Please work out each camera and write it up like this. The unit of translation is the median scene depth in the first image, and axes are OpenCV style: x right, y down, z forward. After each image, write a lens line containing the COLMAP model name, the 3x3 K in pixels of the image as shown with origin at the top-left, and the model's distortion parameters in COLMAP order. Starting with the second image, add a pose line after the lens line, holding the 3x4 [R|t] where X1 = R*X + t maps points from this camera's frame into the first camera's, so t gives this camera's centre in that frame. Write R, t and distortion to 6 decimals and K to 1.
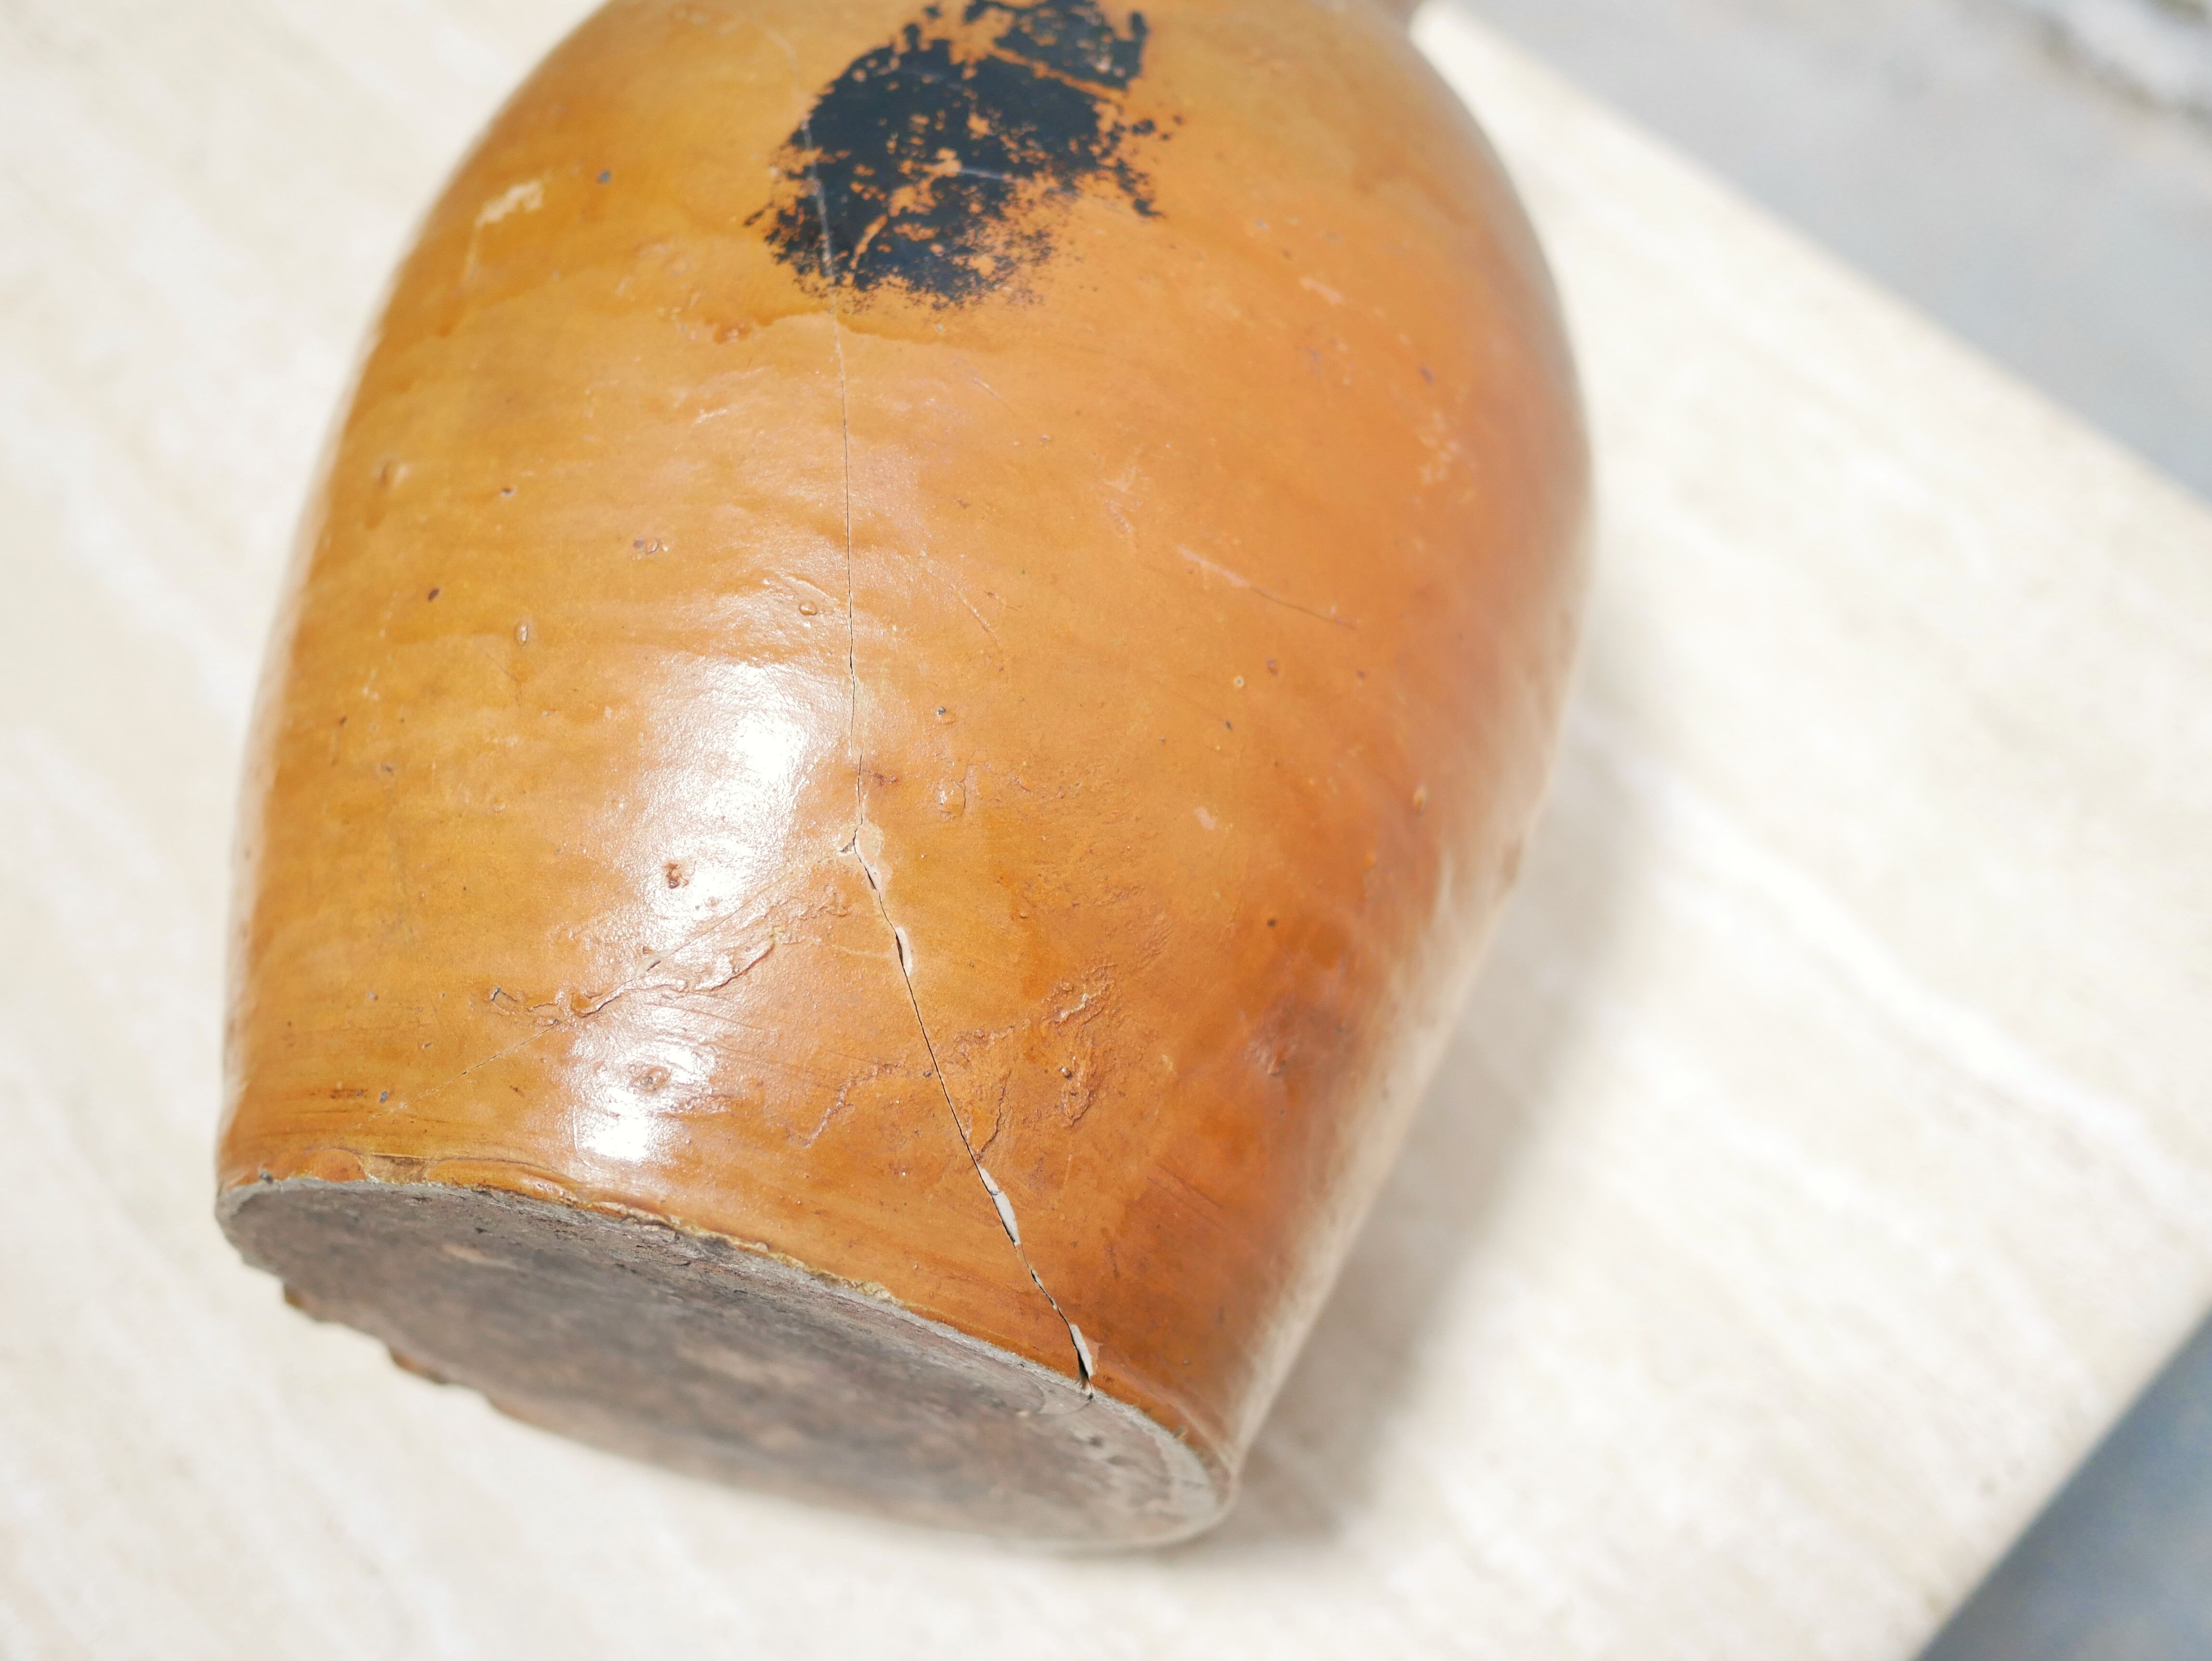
lens RADIAL K [[2564.4, 0, 1112.4], [0, 2564.4, 829.1], [0, 0, 1]] dist [-0.022586, 0.019200]
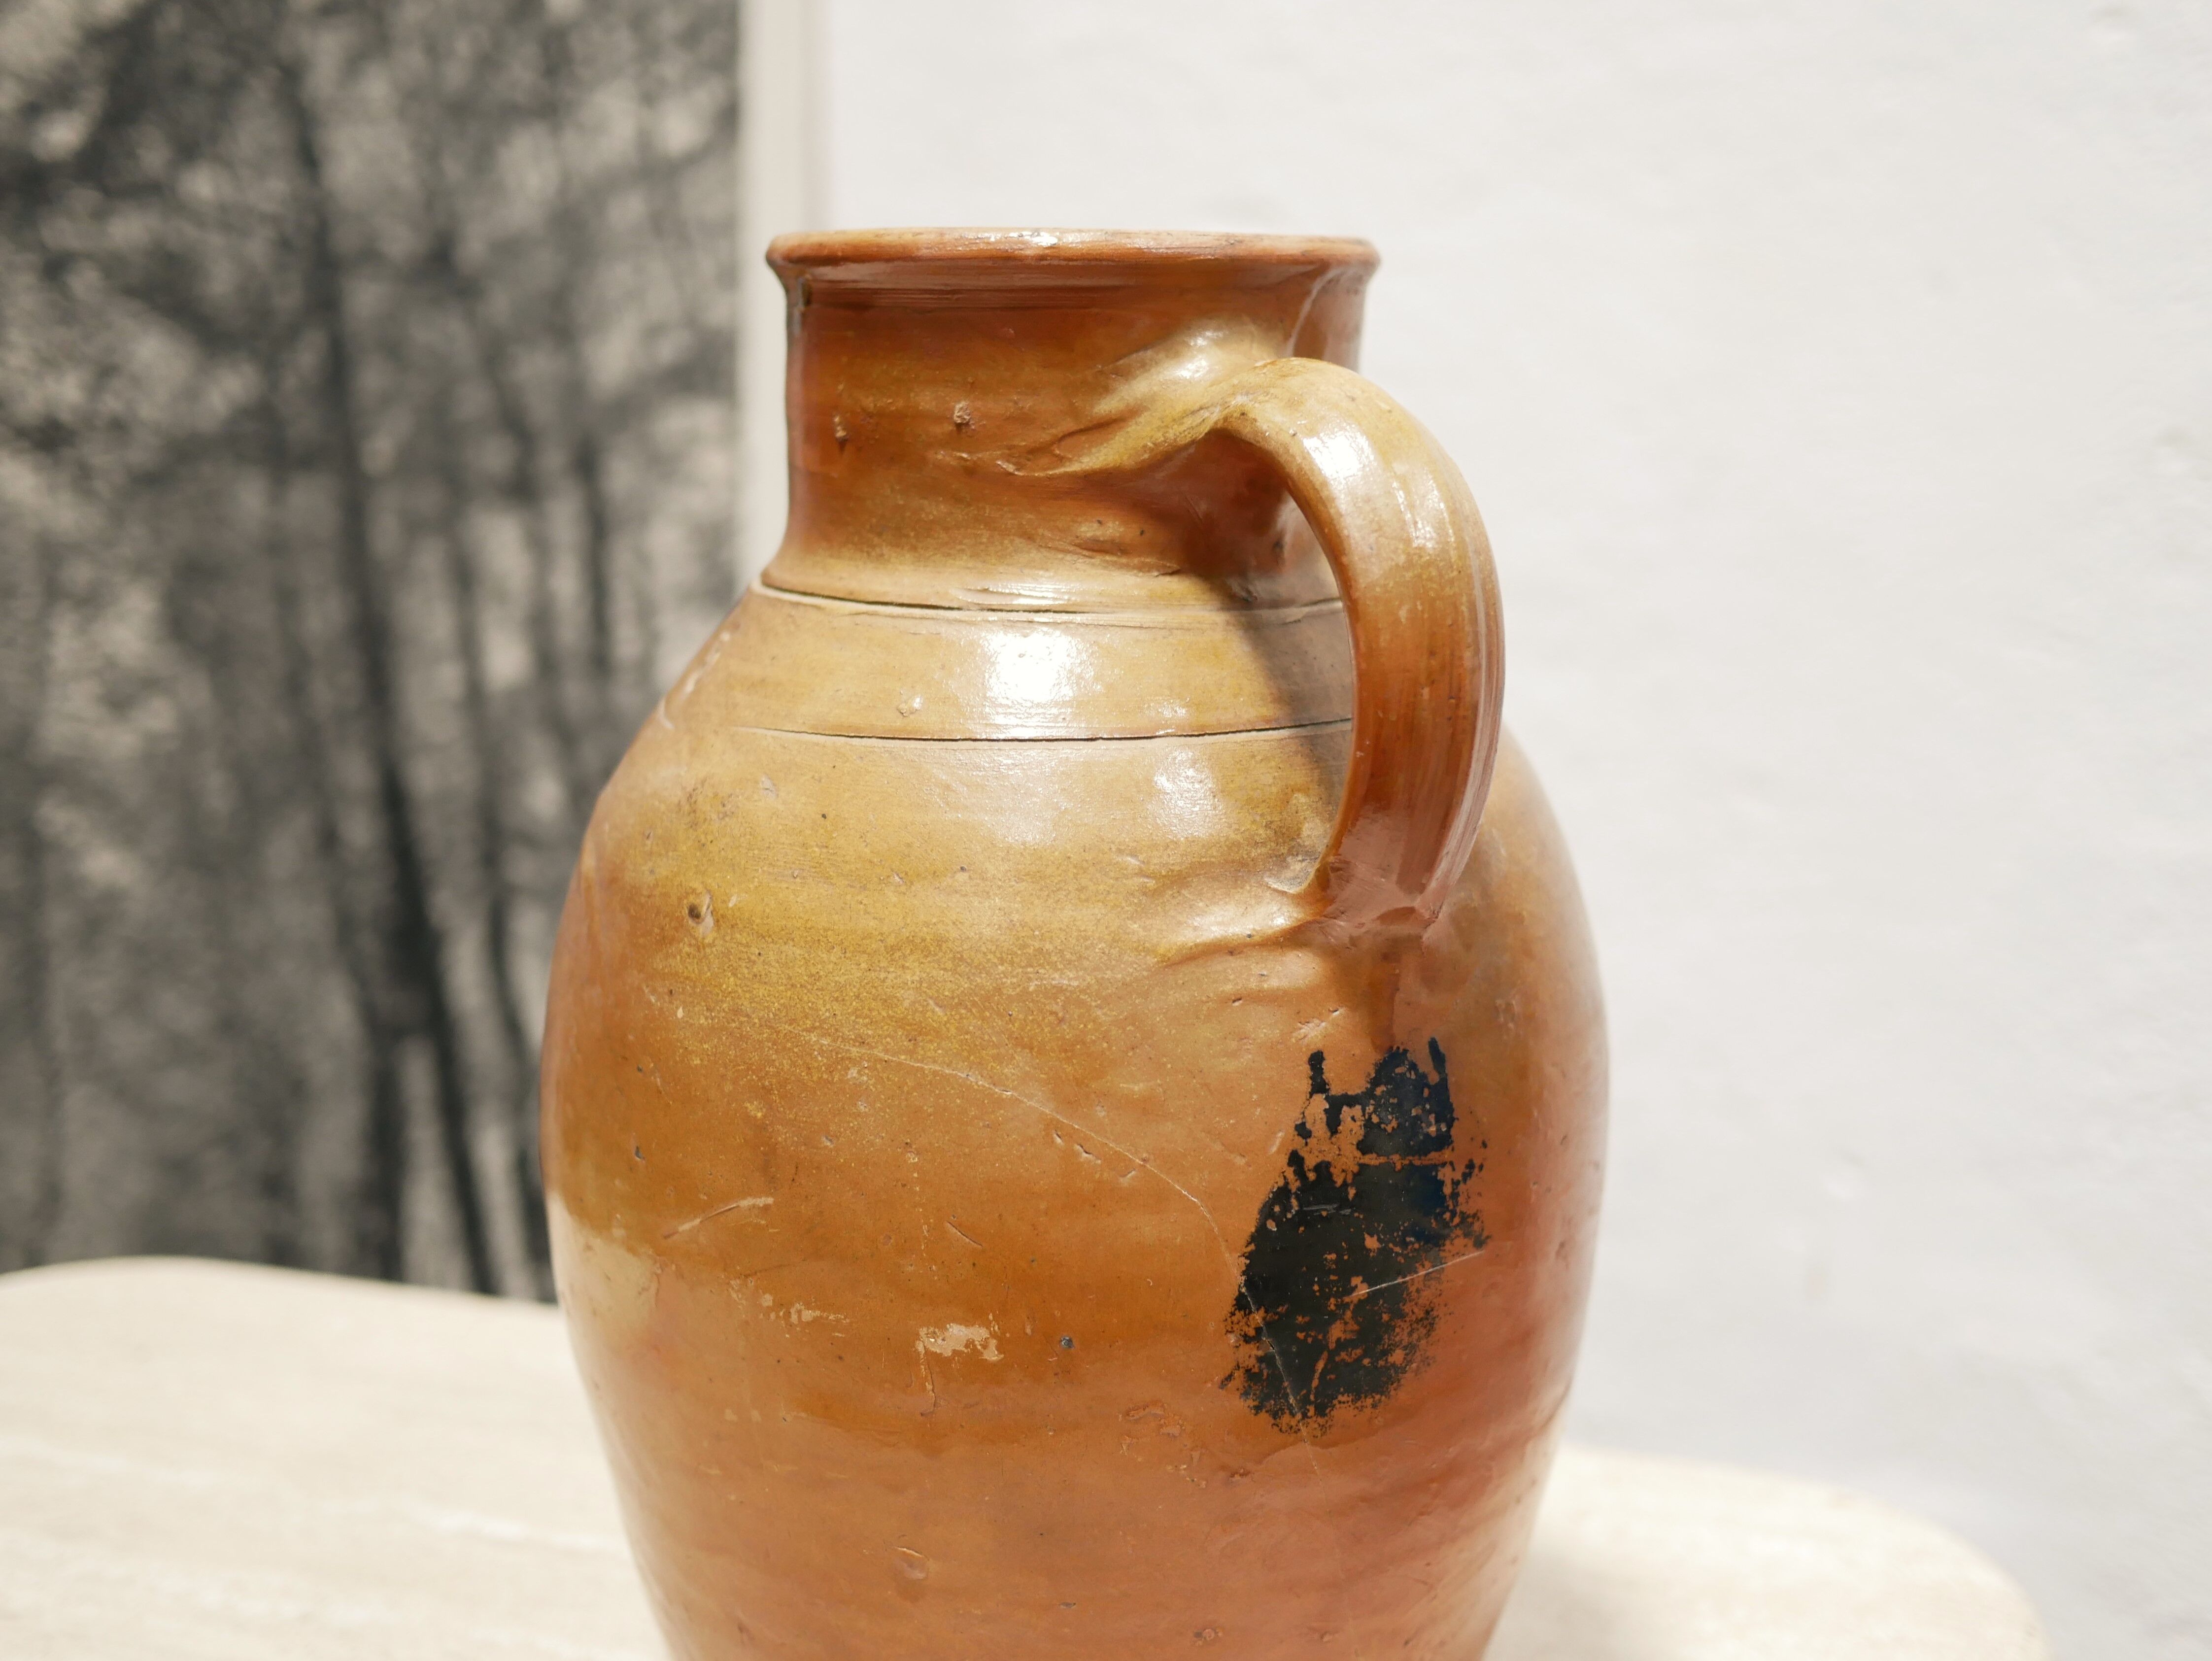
lens RADIAL K [[2564.3, 0, 1112.4], [0, 2564.3, 829.1], [0, 0, 1]] dist [-0.022586, 0.019200]
pose [[0.879626, -0.311837, 0.359189, -0.552775], [-0.008789, 0.744343, 0.667740, -1.269094], [-0.475586, -0.590518, 0.652002, 0.385855]]
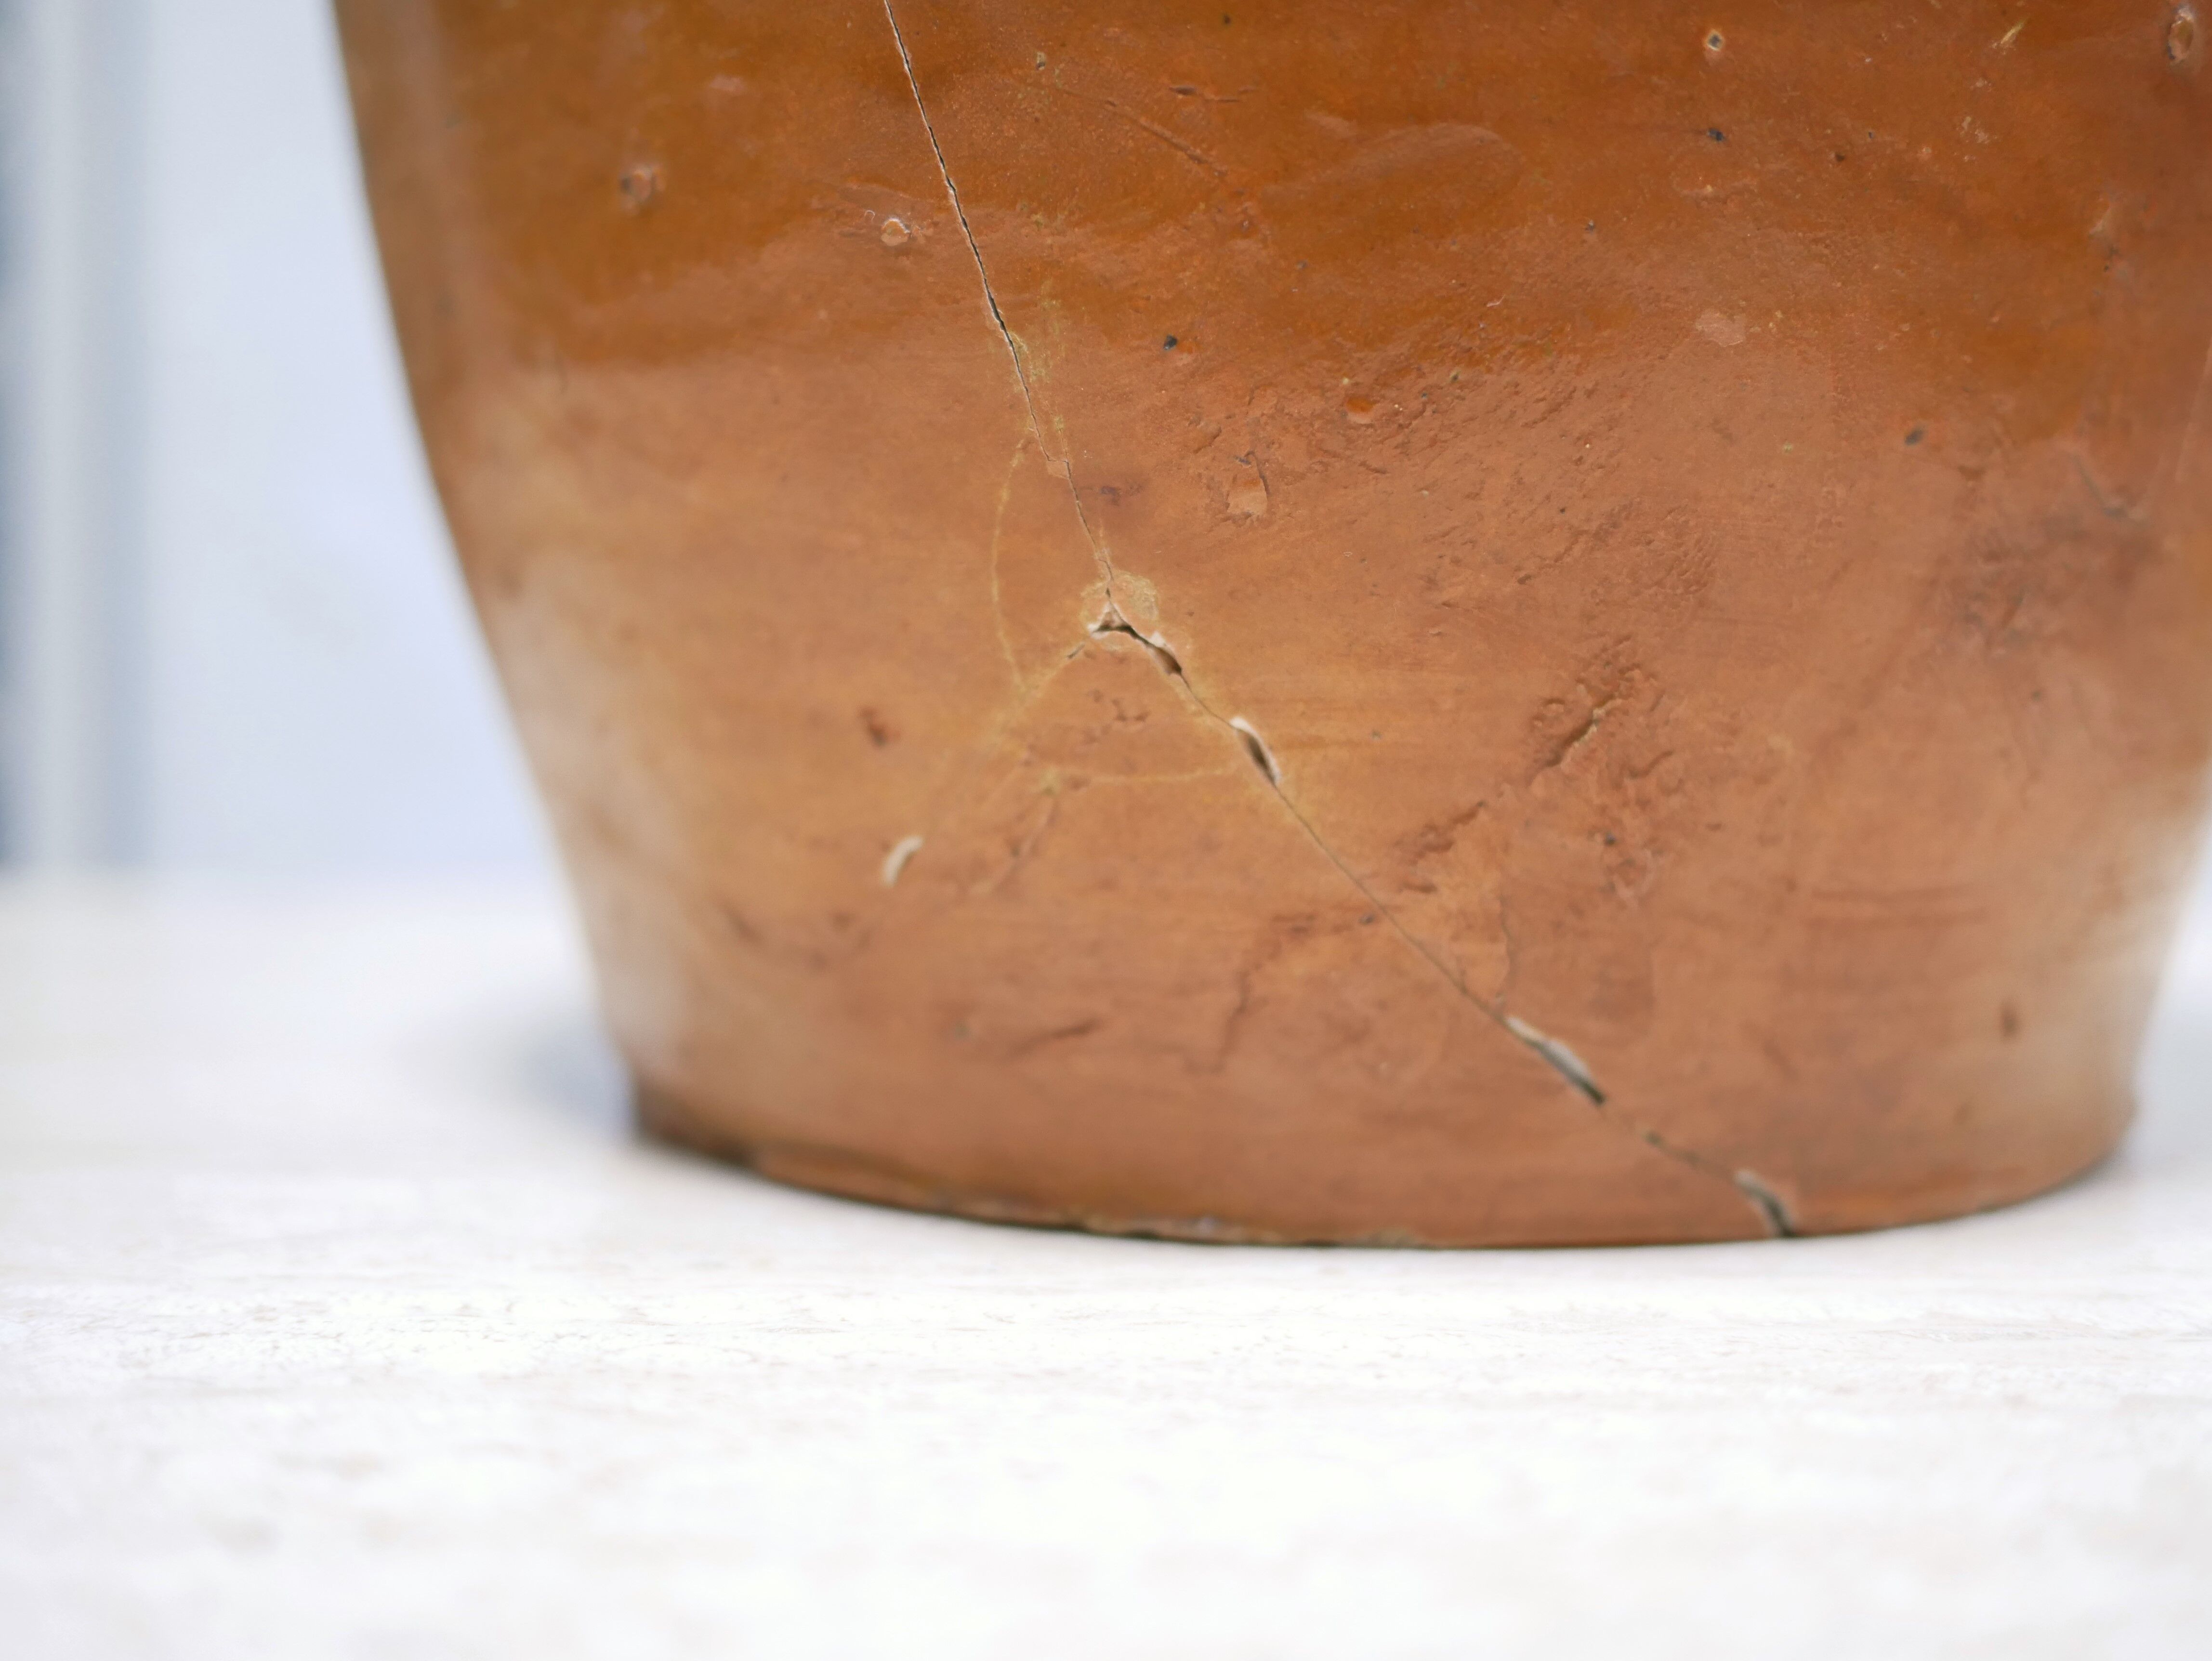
lens RADIAL K [[2655.7, 0, 1104.2], [0, 2655.7, 794.9], [0, 0, 1]] dist [-0.011473, 0.008549]
pose [[0.872094, -0.195609, -0.448540, 0.147329], [0.385325, 0.839512, 0.383073, -0.176695], [0.301623, -0.506909, 0.807507, 0.460408]]
